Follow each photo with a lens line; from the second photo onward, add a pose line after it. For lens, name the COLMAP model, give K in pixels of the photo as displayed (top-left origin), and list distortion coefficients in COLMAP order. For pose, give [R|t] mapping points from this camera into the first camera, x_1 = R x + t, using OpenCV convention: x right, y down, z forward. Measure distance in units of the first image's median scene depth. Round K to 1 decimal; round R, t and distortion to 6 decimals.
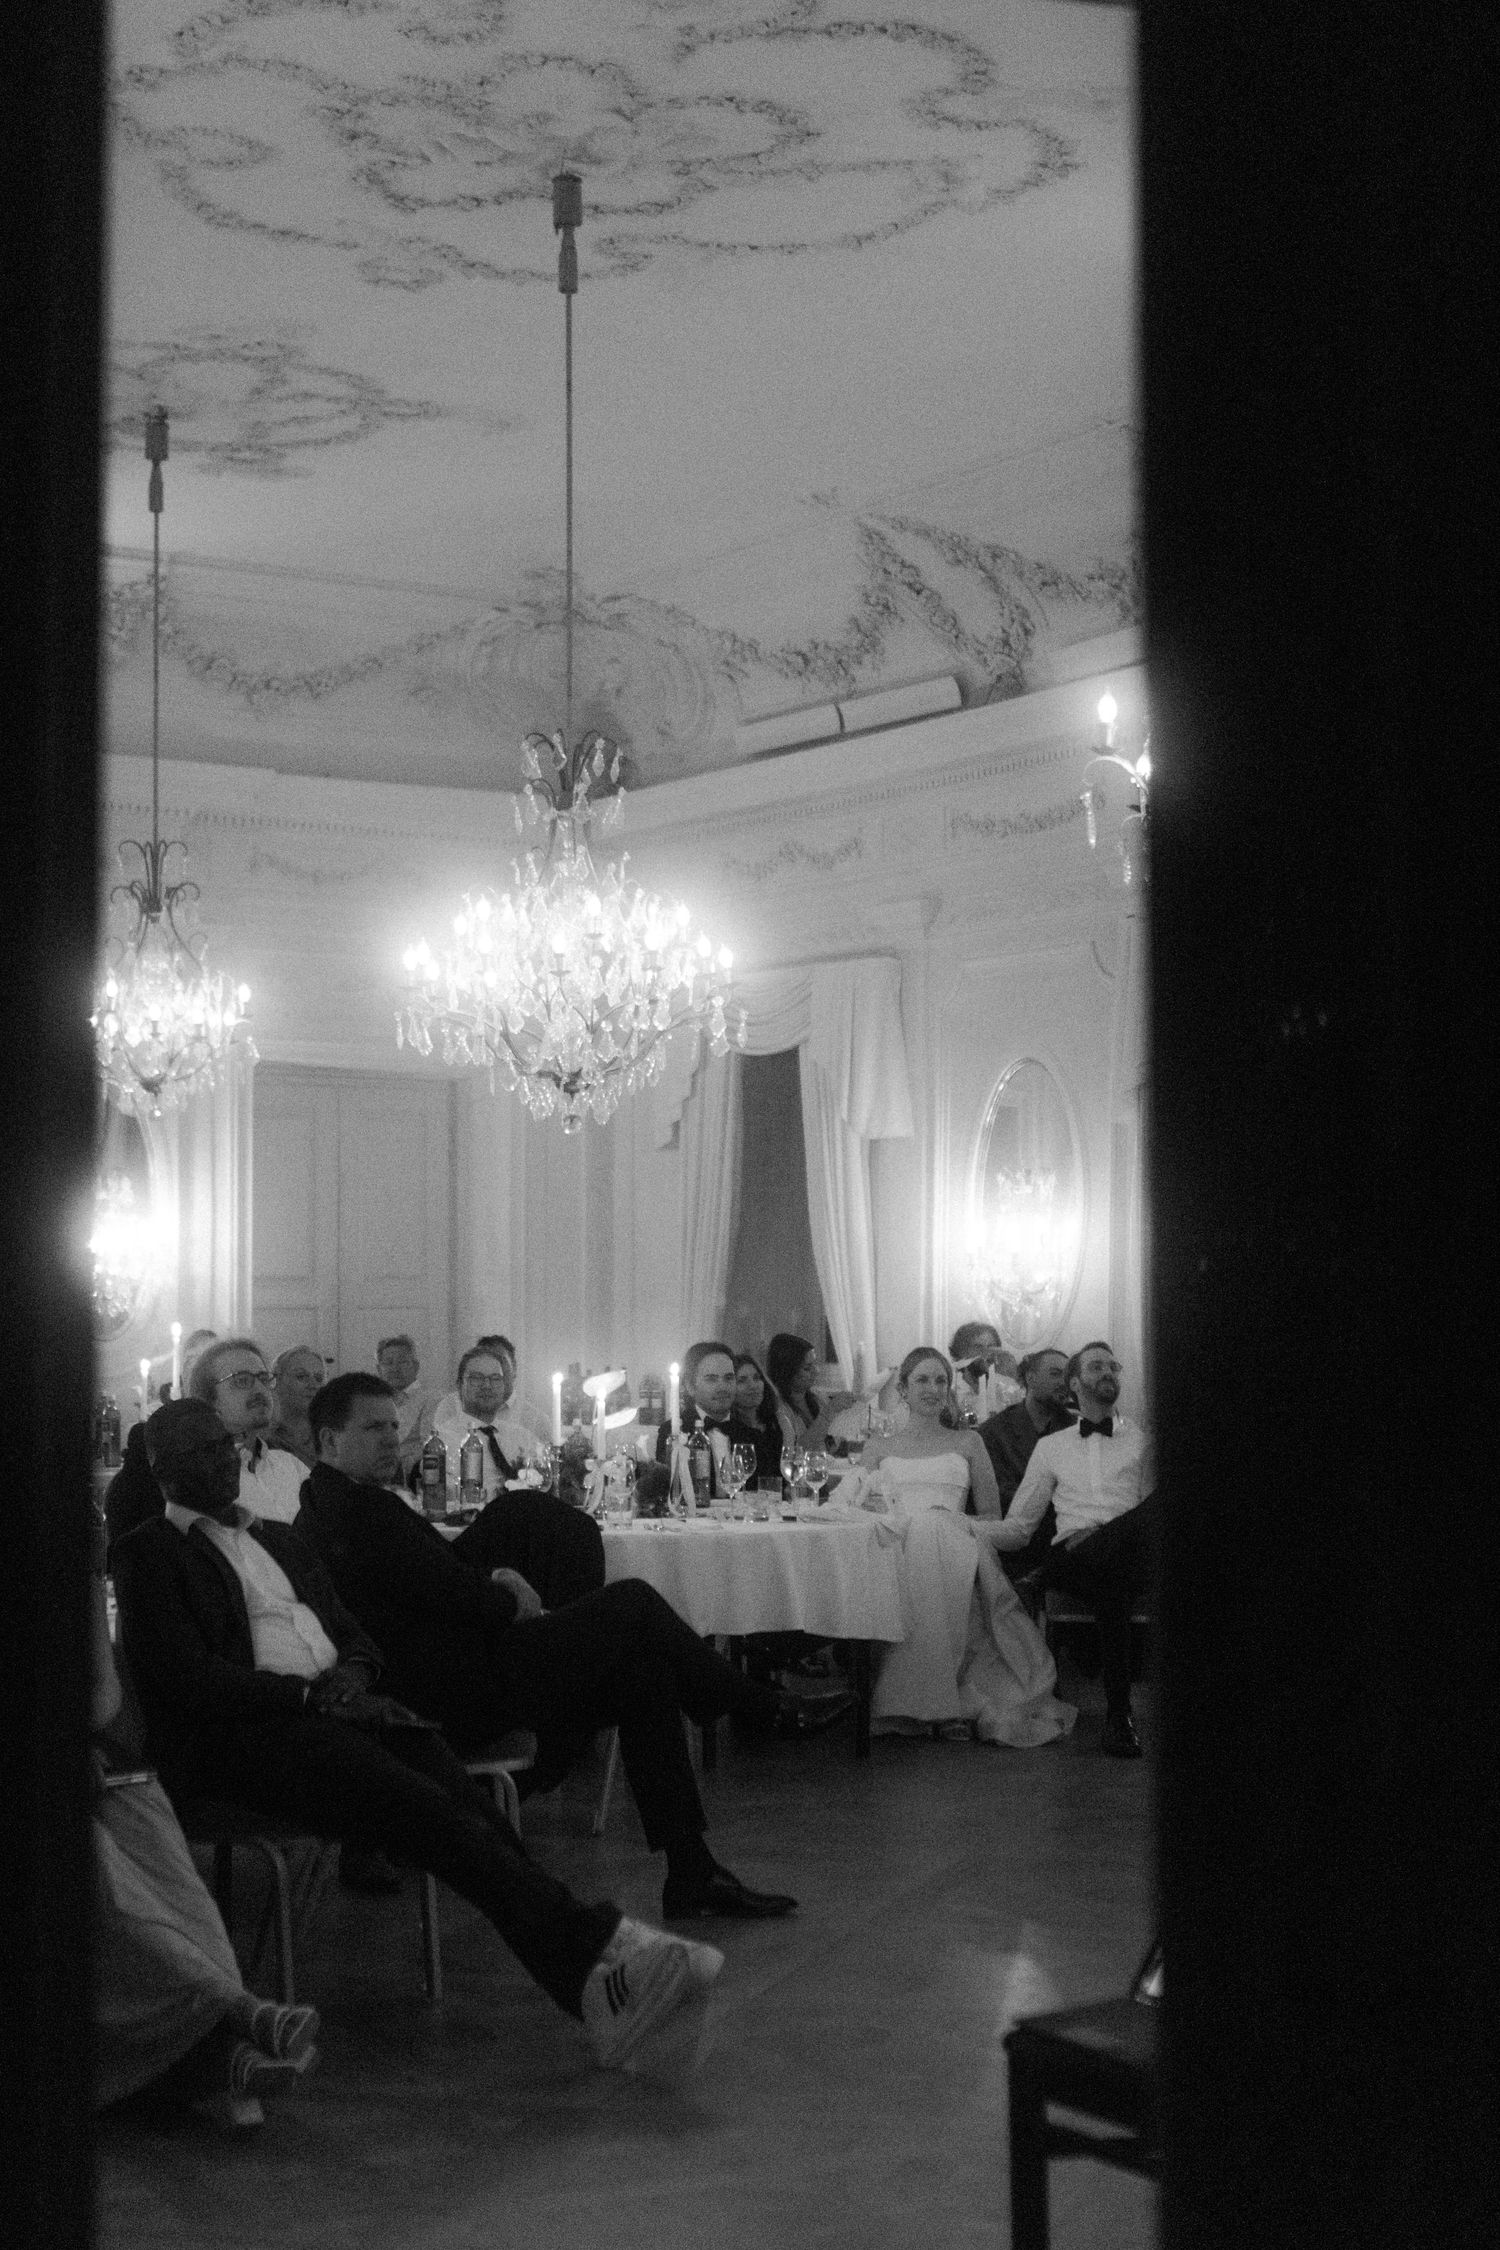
lens RADIAL K [[3992.9, 0, 737.3], [0, 3992.9, 1142.7], [0, 0, 1]] dist [0.063482, 0.000000]
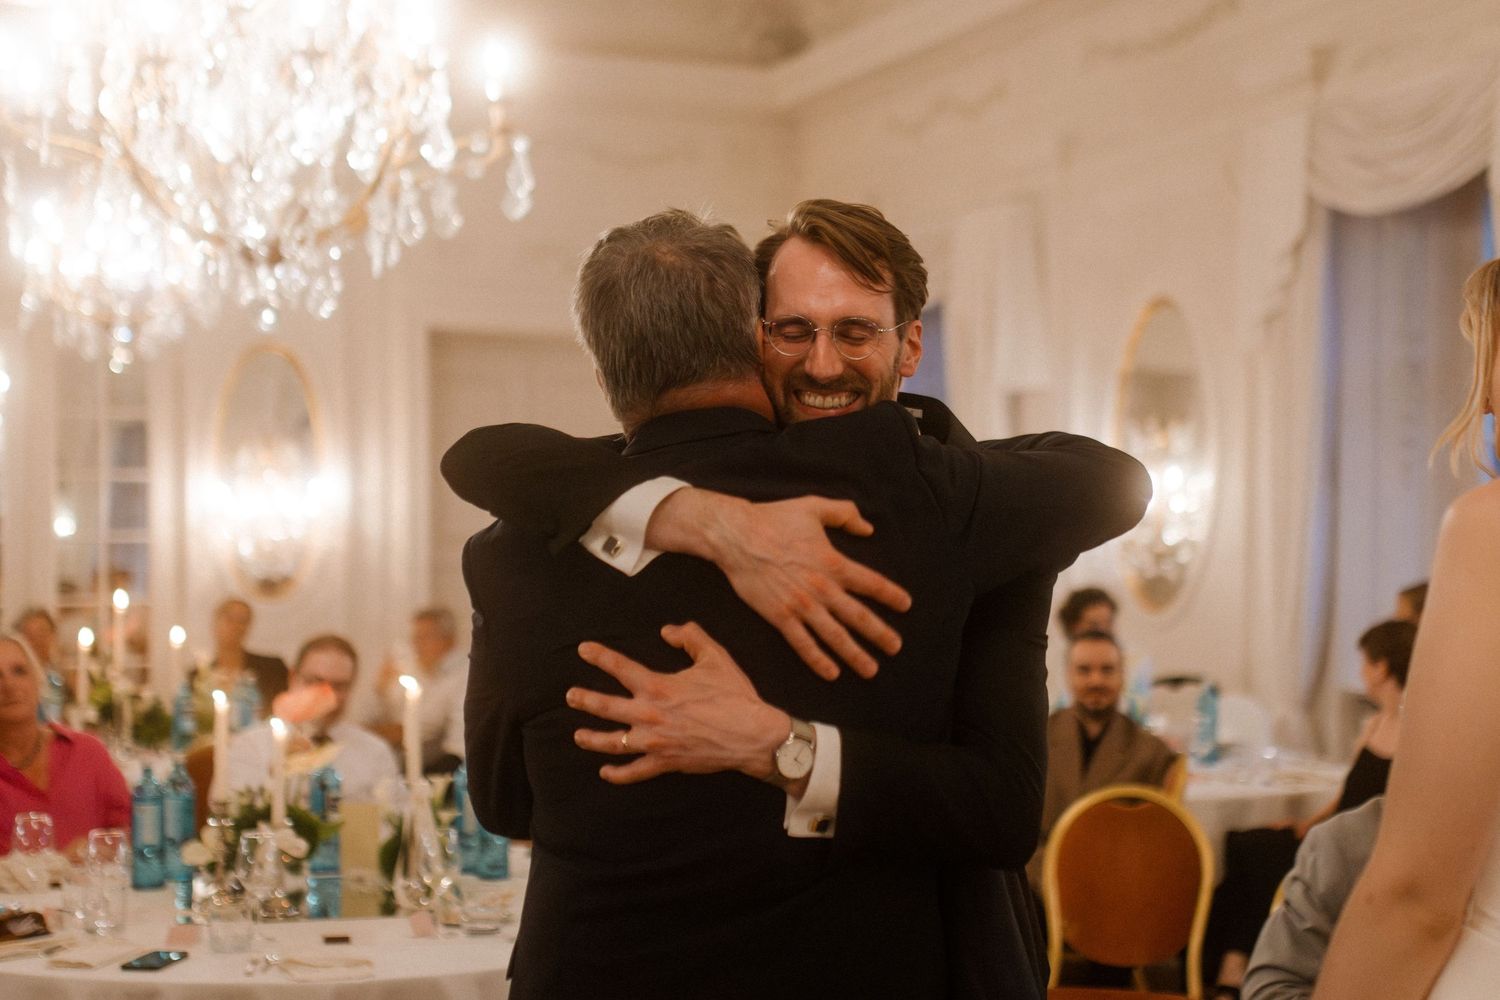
lens RADIAL K [[2661.9, 0, 746.9], [0, 2661.9, 508.4], [0, 0, 1]] dist [0.063482, 0.000000]
pose [[0.986634, -0.001187, -0.162950, 0.076823], [0.005053, 0.999715, 0.023313, 0.012320], [0.162876, -0.023825, 0.986359, 0.367343]]
